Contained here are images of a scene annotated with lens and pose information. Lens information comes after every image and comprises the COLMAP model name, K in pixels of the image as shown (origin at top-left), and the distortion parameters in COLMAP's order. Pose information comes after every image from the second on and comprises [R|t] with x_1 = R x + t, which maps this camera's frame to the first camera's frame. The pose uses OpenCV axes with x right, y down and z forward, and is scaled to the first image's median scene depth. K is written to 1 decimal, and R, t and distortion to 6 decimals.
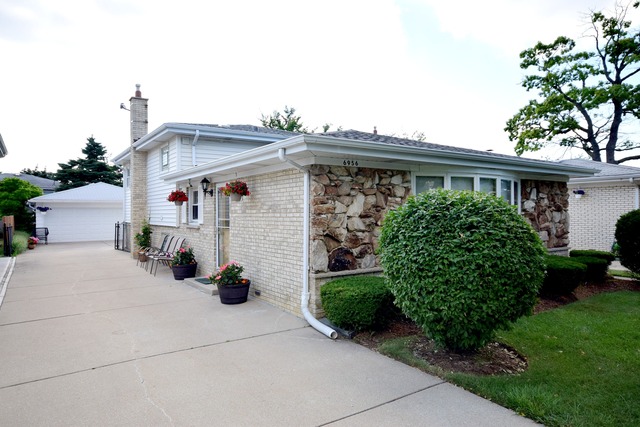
lens RADIAL K [[407.4, 0, 320.7], [0, 407.4, 210.7], [0, 0, 1]] dist [-0.001365, 0.000498]
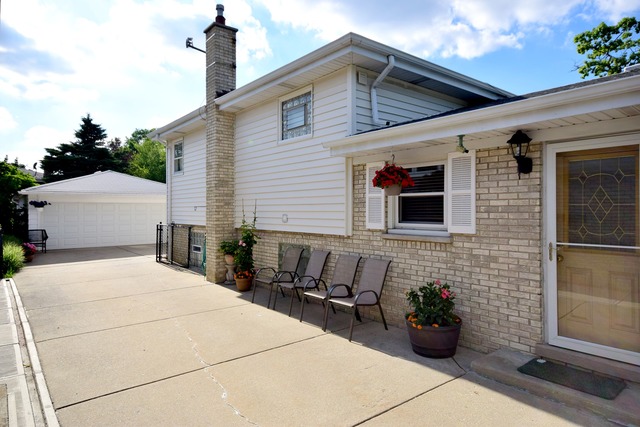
lens RADIAL K [[387.1, 0, 318.6], [0, 387.1, 215.4], [0, 0, 1]] dist [0.005071, 0.001023]
pose [[0.996744, 0.002282, 0.080601, -0.248260], [-0.003747, 0.999830, 0.018028, 0.001954], [-0.080546, -0.018271, 0.996583, 0.277514]]
